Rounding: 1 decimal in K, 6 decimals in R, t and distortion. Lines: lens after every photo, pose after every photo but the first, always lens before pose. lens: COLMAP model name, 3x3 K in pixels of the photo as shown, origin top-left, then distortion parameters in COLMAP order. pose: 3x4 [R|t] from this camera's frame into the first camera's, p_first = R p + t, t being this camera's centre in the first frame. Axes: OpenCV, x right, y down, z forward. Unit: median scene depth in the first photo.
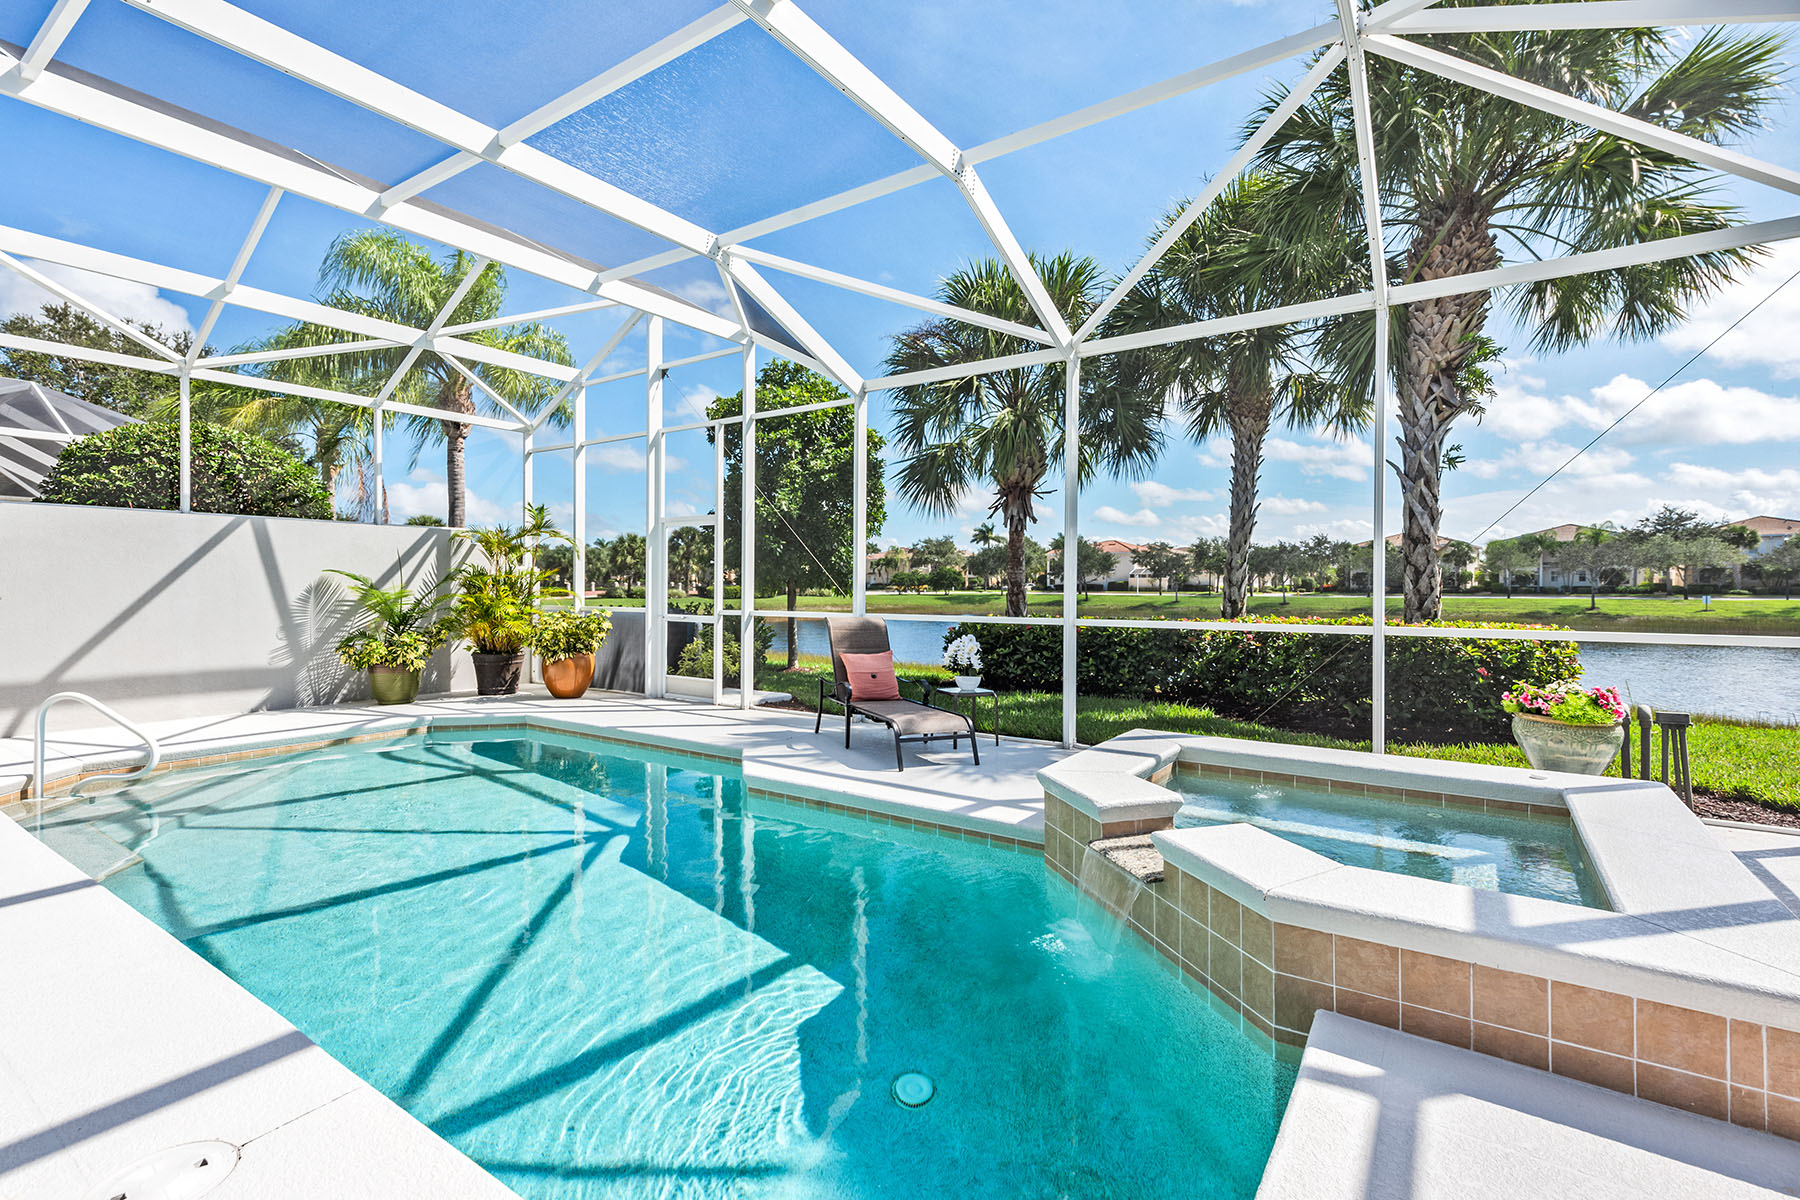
lens RADIAL K [[812.8, 0, 906.1], [0, 812.8, 590.3], [0, 0, 1]] dist [0.004895, -0.000053]
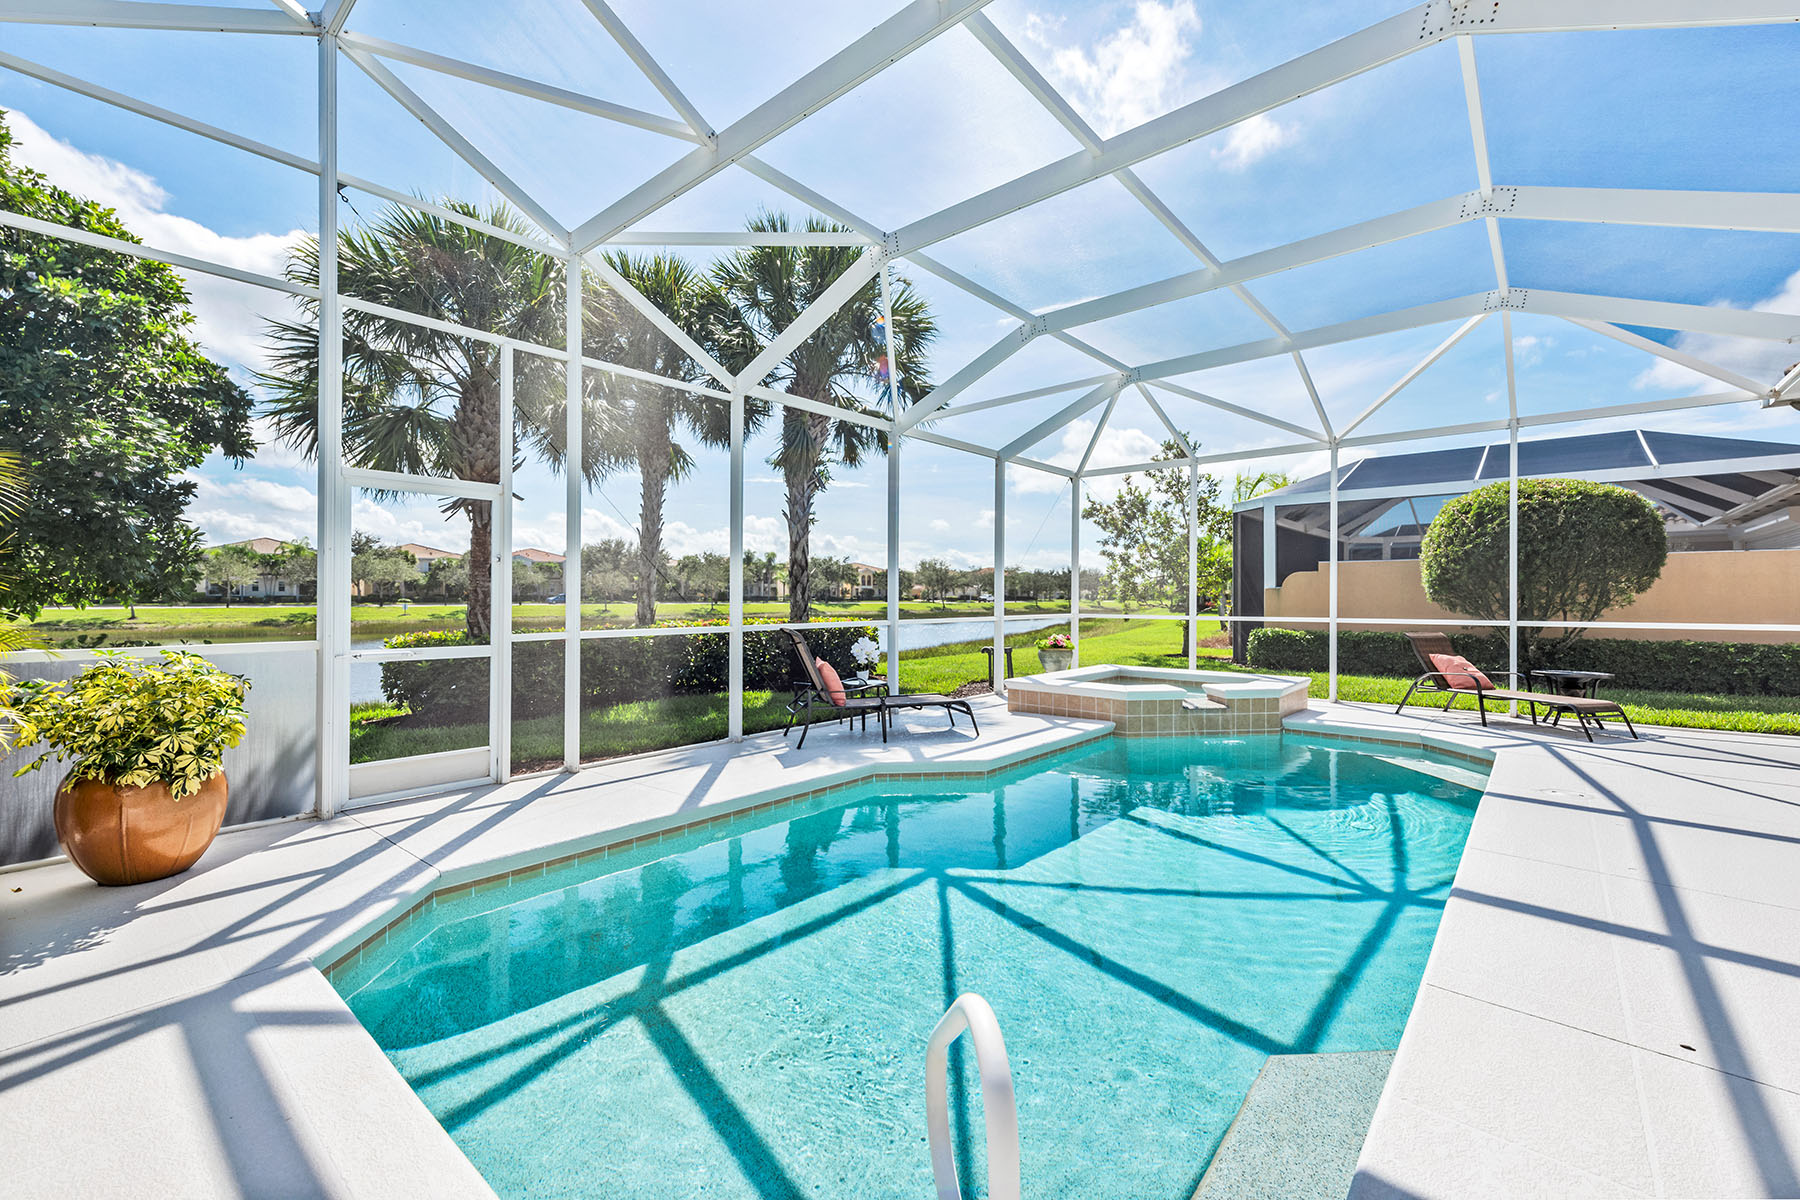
lens RADIAL K [[742.6, 0, 902.5], [0, 742.6, 595.9], [0, 0, 1]] dist [0.019419, -0.008987]
pose [[0.112359, 0.000670, 0.993667, -0.756178], [0.003906, 0.999992, -0.001116, -0.003753], [-0.993660, 0.004007, 0.112355, 0.602501]]
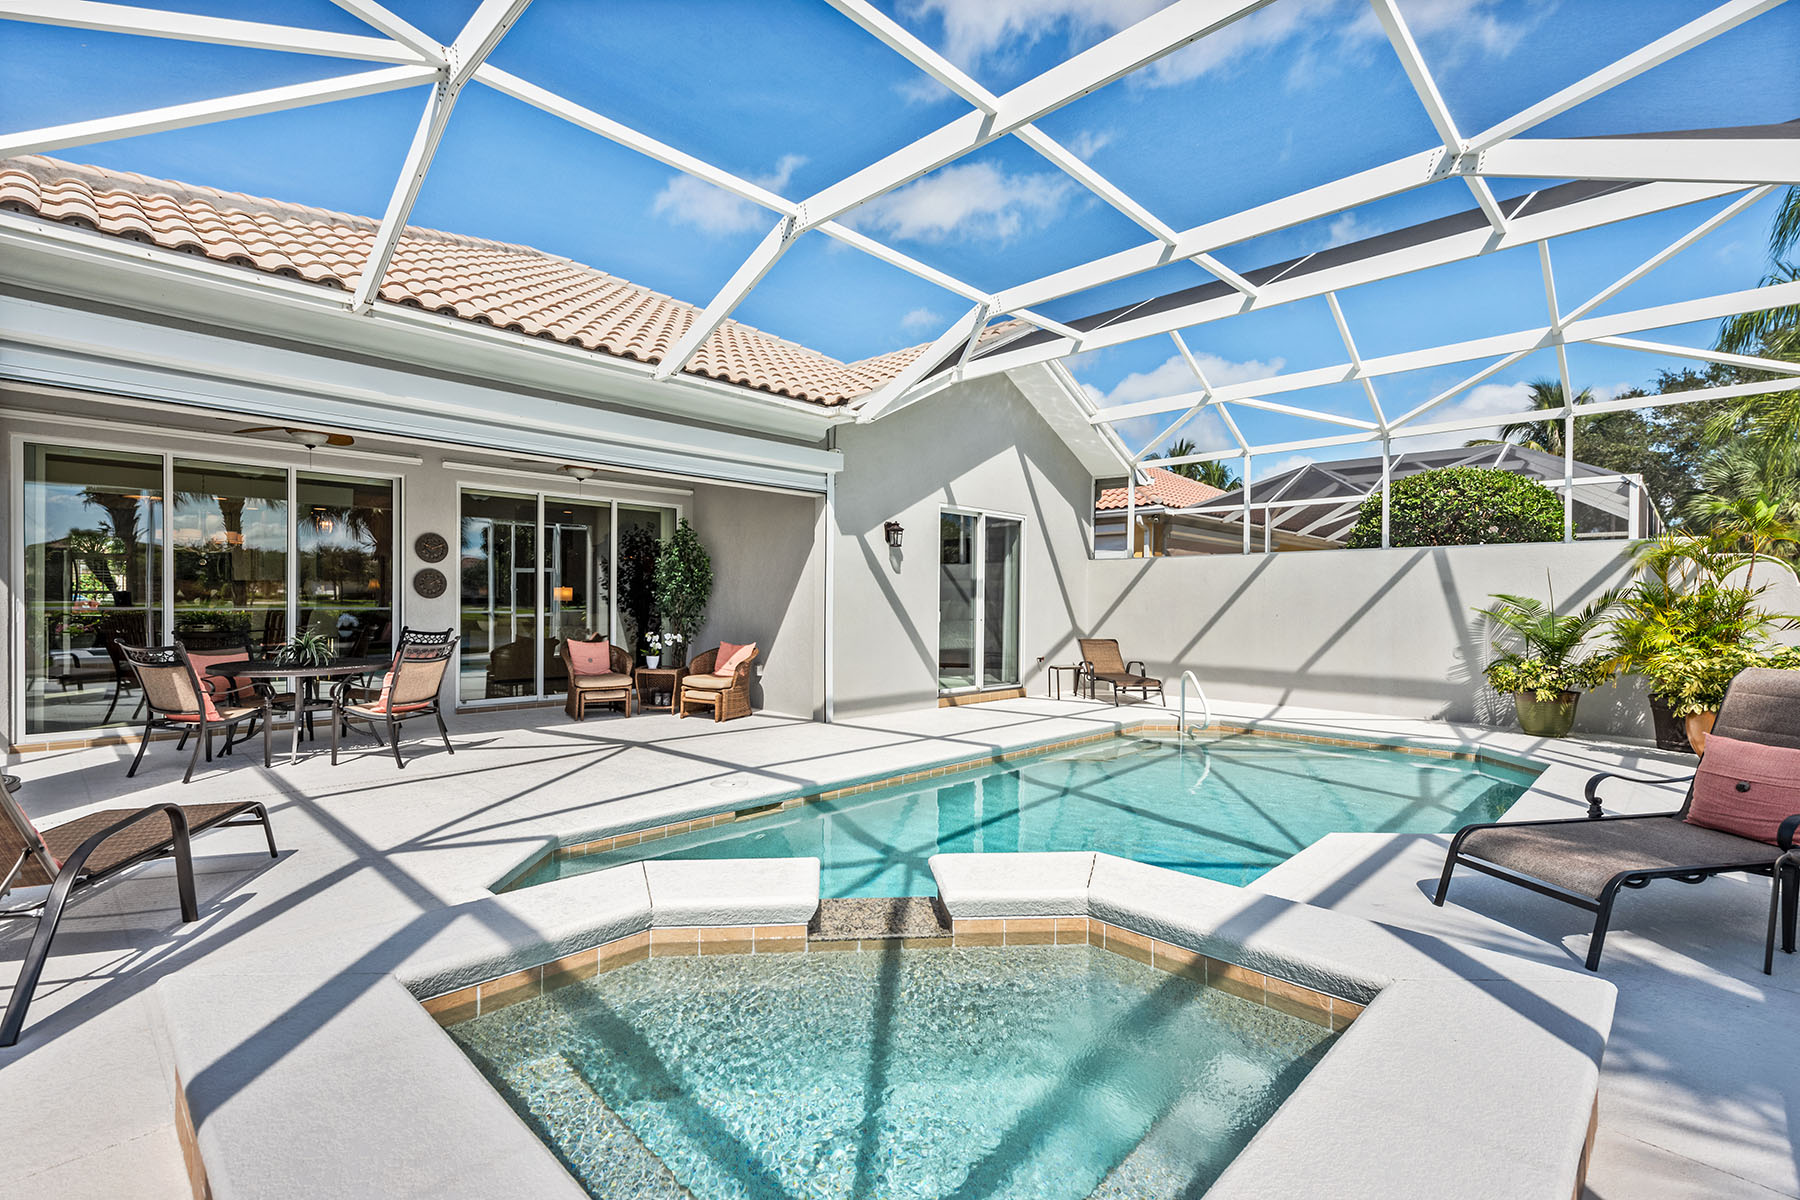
lens RADIAL K [[827.5, 0, 900.0], [0, 827.5, 600.0], [0, 0, 1]] dist [0.001568, 0.000035]
pose [[-0.176717, -0.006302, -0.984242, 0.418192], [-0.015818, 0.999869, -0.003562, -0.000846], [0.984135, 0.014940, -0.176793, 0.427086]]
